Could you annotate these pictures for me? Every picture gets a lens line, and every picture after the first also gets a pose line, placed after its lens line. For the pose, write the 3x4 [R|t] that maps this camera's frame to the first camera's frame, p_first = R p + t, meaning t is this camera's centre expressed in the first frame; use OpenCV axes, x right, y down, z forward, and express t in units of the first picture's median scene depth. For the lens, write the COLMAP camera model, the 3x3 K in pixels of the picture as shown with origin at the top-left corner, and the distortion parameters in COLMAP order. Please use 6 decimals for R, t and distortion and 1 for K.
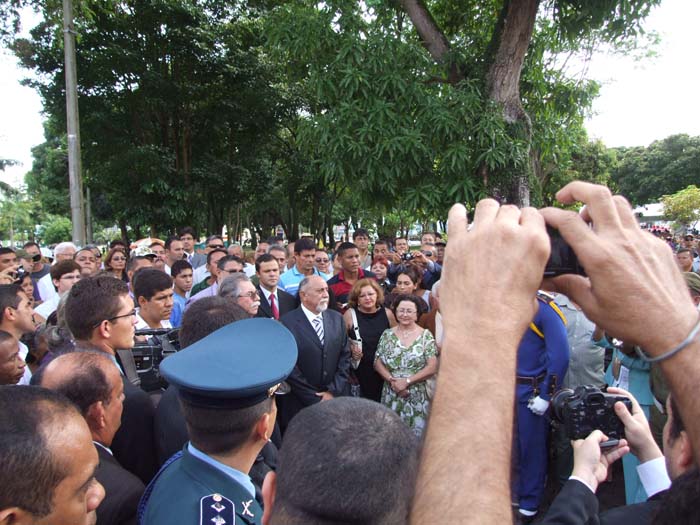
lens RADIAL K [[554.7, 0, 350.0], [0, 554.7, 262.5], [0, 0, 1]] dist [-0.145672, 0.129856]
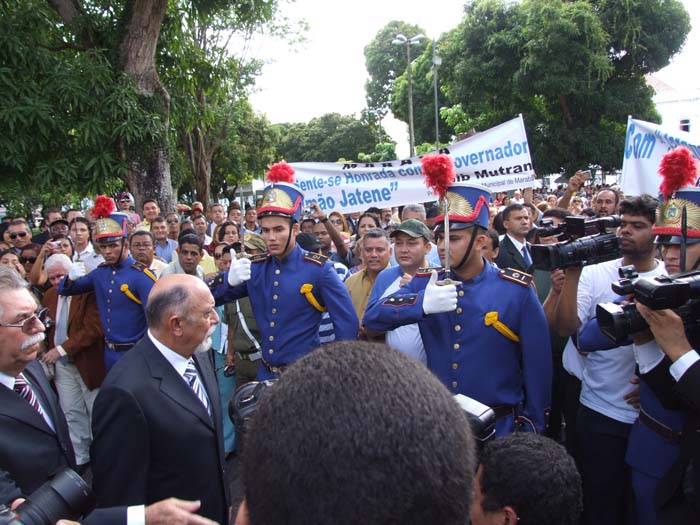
lens RADIAL K [[554.7, 0, 350.0], [0, 554.7, 262.5], [0, 0, 1]] dist [-0.145672, 0.129856]
pose [[0.861988, -0.083392, 0.500023, 0.093354], [0.061102, 0.996277, 0.060822, 0.010157], [-0.503233, -0.021875, 0.863874, -0.050299]]
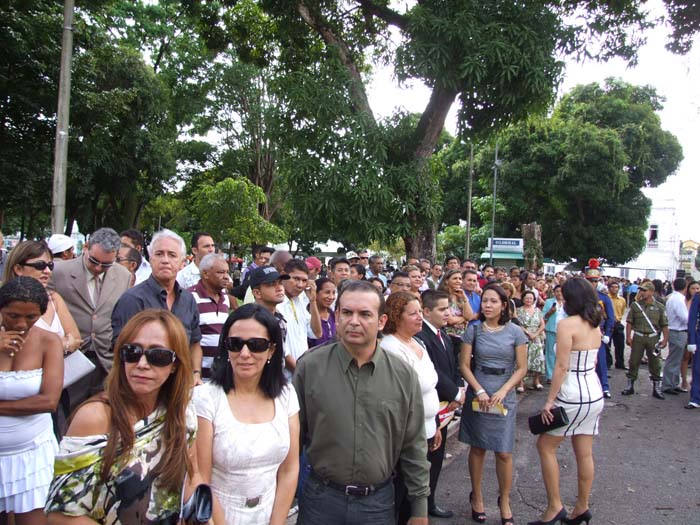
lens RADIAL K [[554.7, 0, 350.0], [0, 554.7, 262.5], [0, 0, 1]] dist [-0.145672, 0.129856]
pose [[0.820189, 0.064647, 0.568428, -0.770102], [-0.035266, 0.997419, -0.062551, 0.055460], [-0.571005, 0.031257, 0.820352, -0.123748]]
